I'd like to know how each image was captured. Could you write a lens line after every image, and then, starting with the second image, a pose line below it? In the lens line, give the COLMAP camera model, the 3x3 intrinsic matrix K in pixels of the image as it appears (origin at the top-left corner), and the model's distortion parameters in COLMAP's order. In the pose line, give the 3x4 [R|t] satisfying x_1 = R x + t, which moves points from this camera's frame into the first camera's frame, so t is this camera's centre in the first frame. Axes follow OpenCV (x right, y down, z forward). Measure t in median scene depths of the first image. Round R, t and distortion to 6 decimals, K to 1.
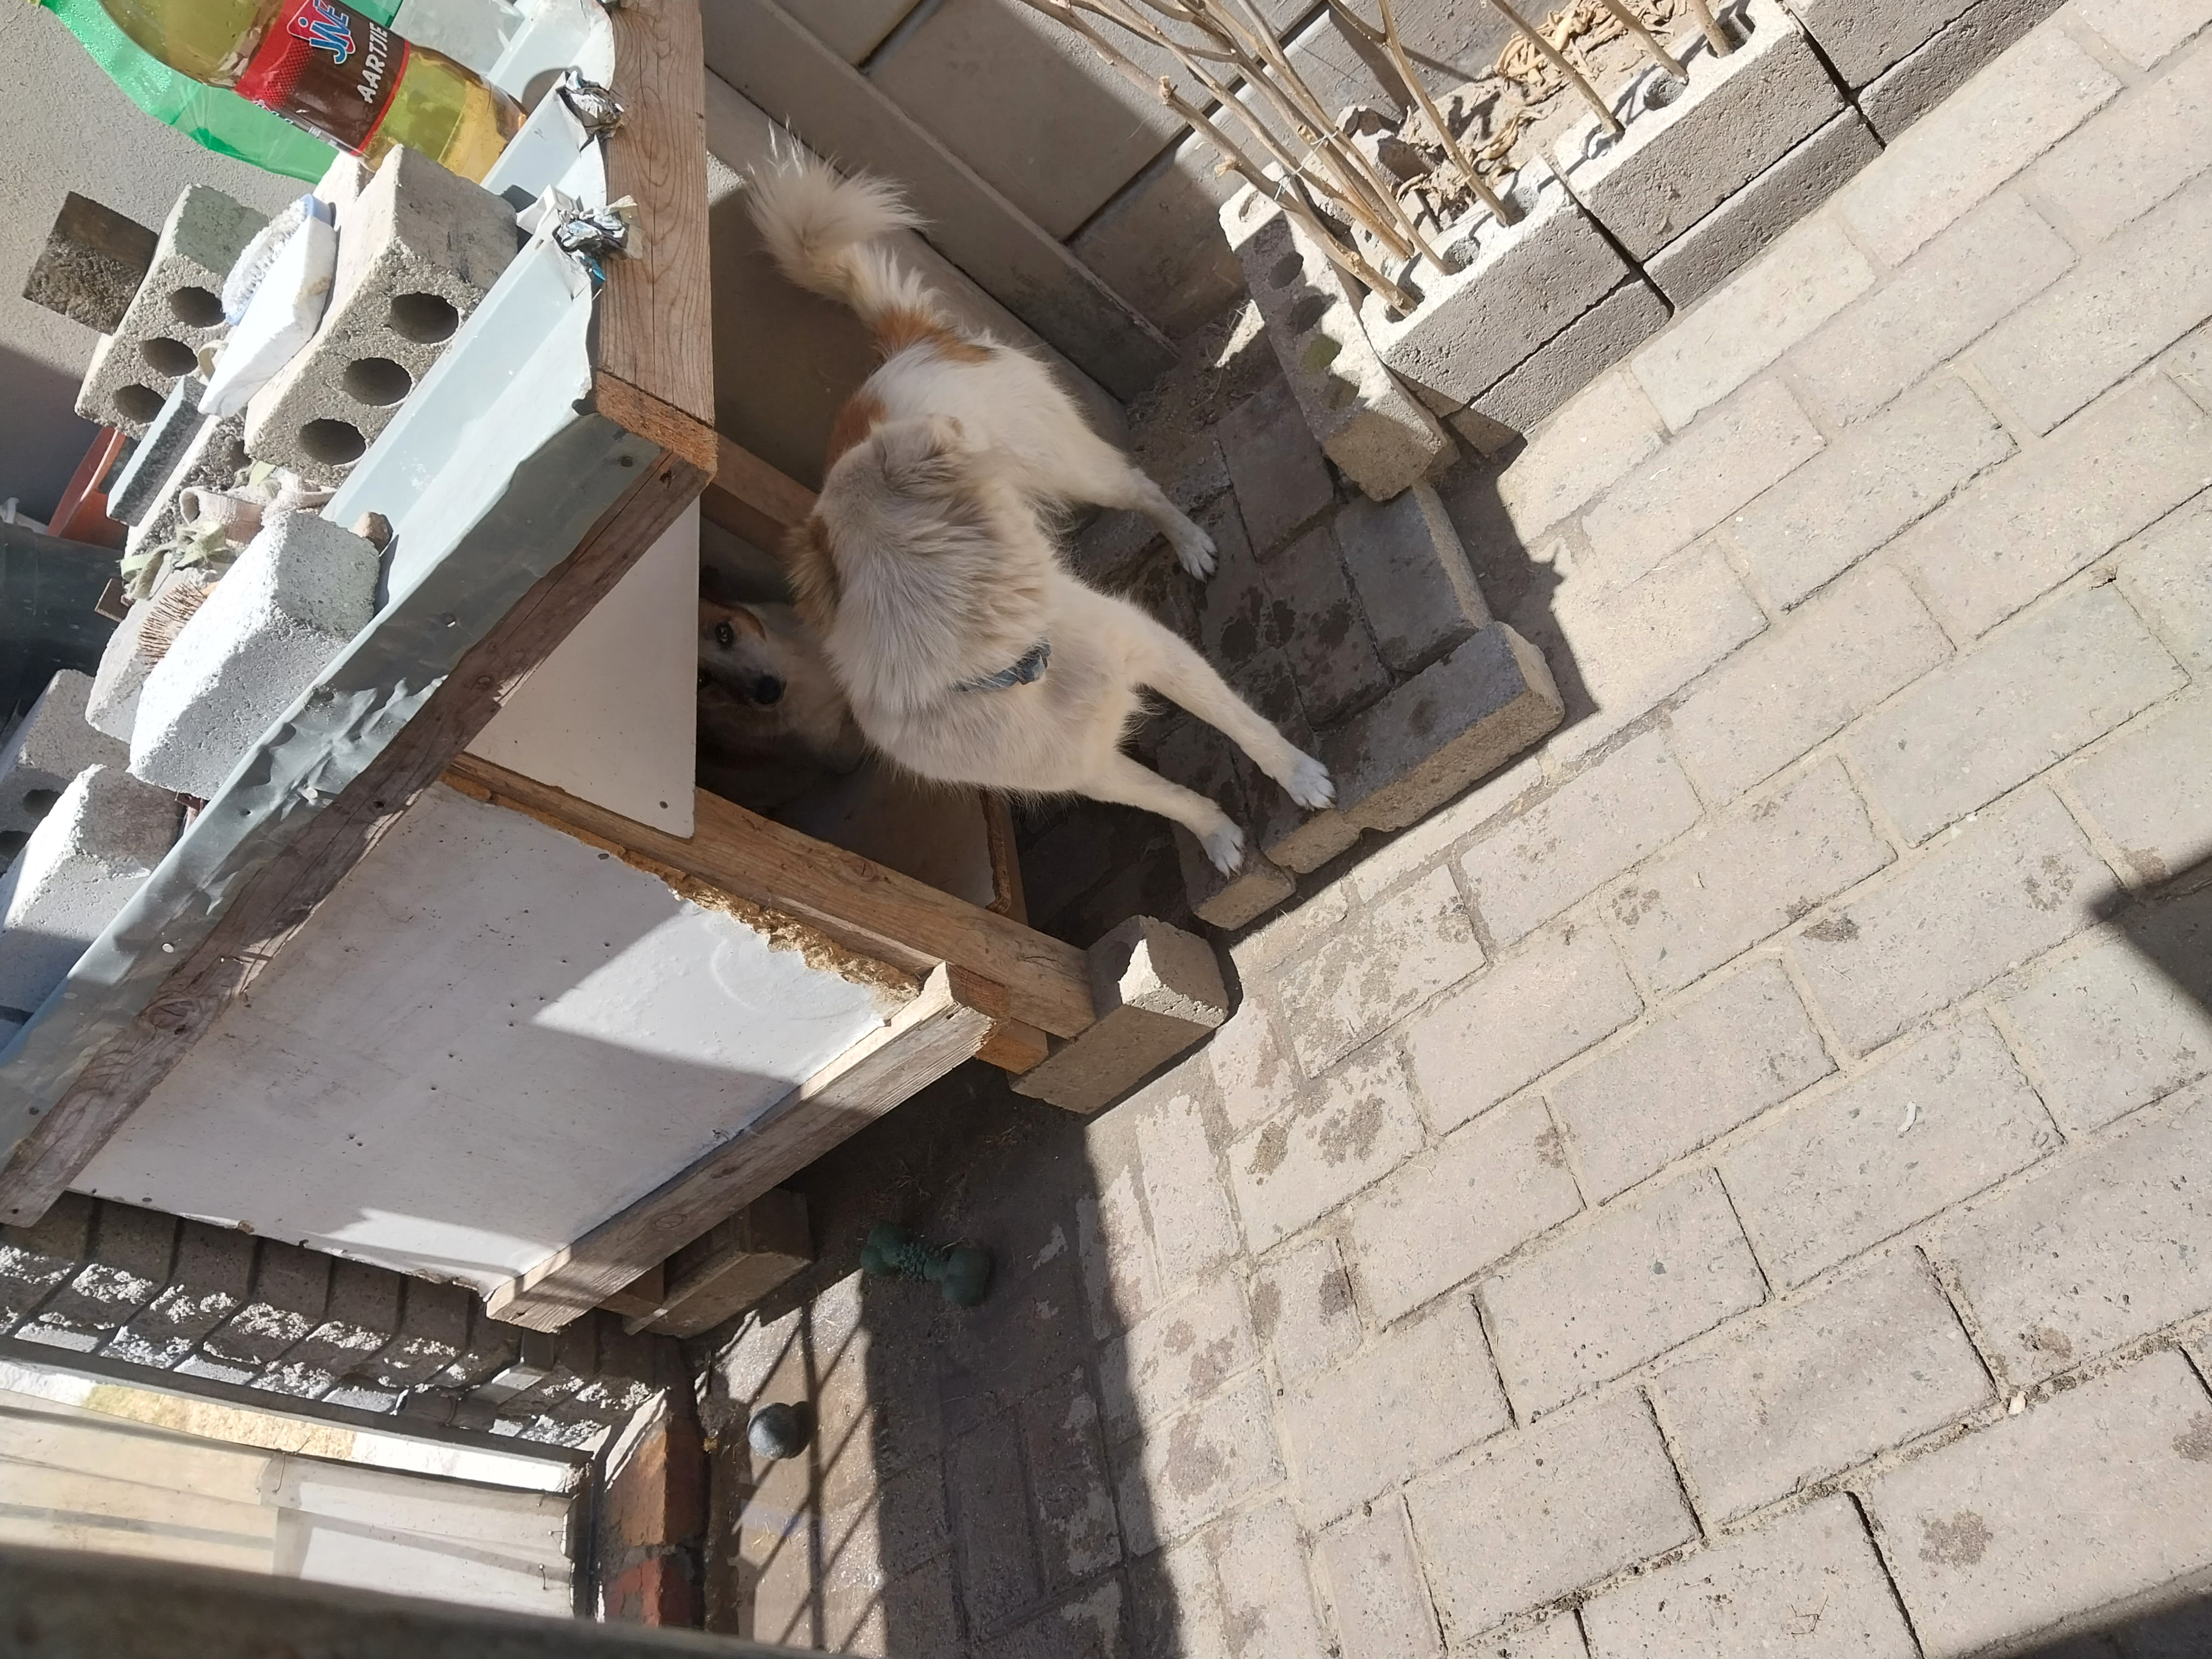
lens RADIAL K [[1700.5, 0, 1103.1], [0, 1700.5, 784.7], [0, 0, 1]] dist [-0.081523, 0.004867]
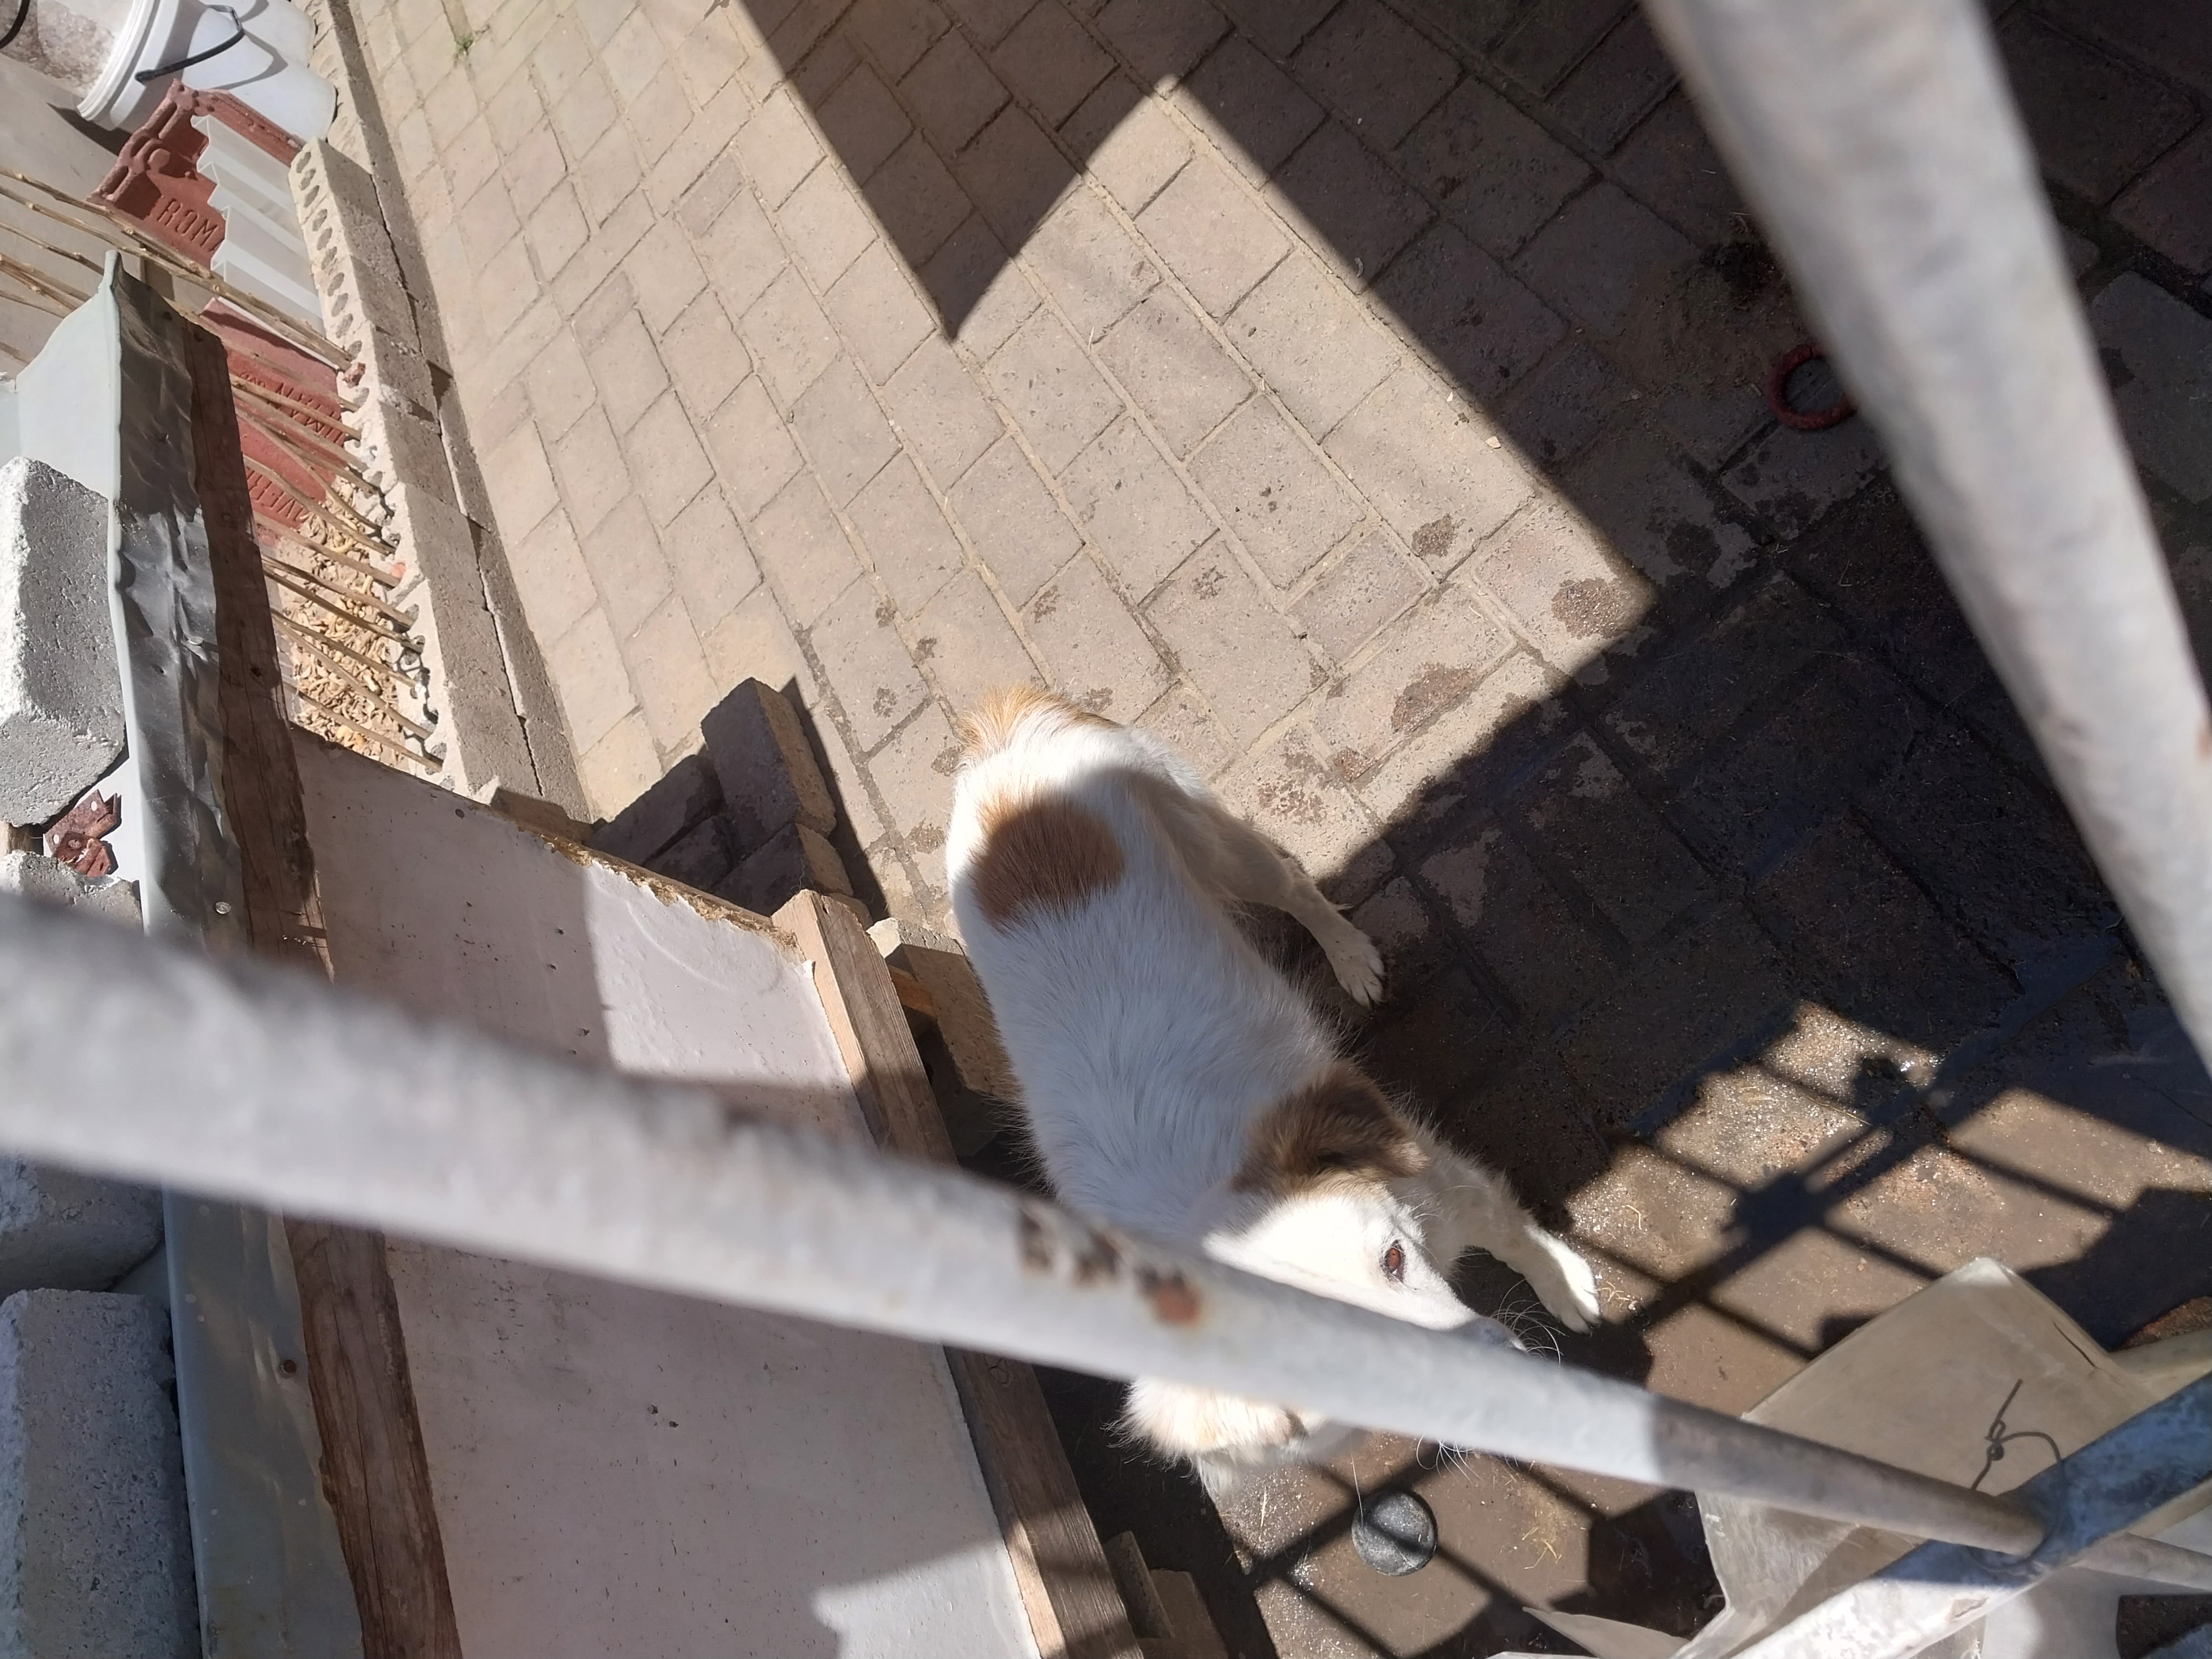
lens RADIAL K [[1764.6, 0, 1106.0], [0, 1764.6, 829.5], [0, 0, 1]] dist [0.040551, -0.095541]
pose [[0.233413, -0.366680, 0.900591, -0.963375], [0.969310, 0.014228, -0.245430, 0.546720], [0.077180, 0.930238, 0.358747, 0.612218]]
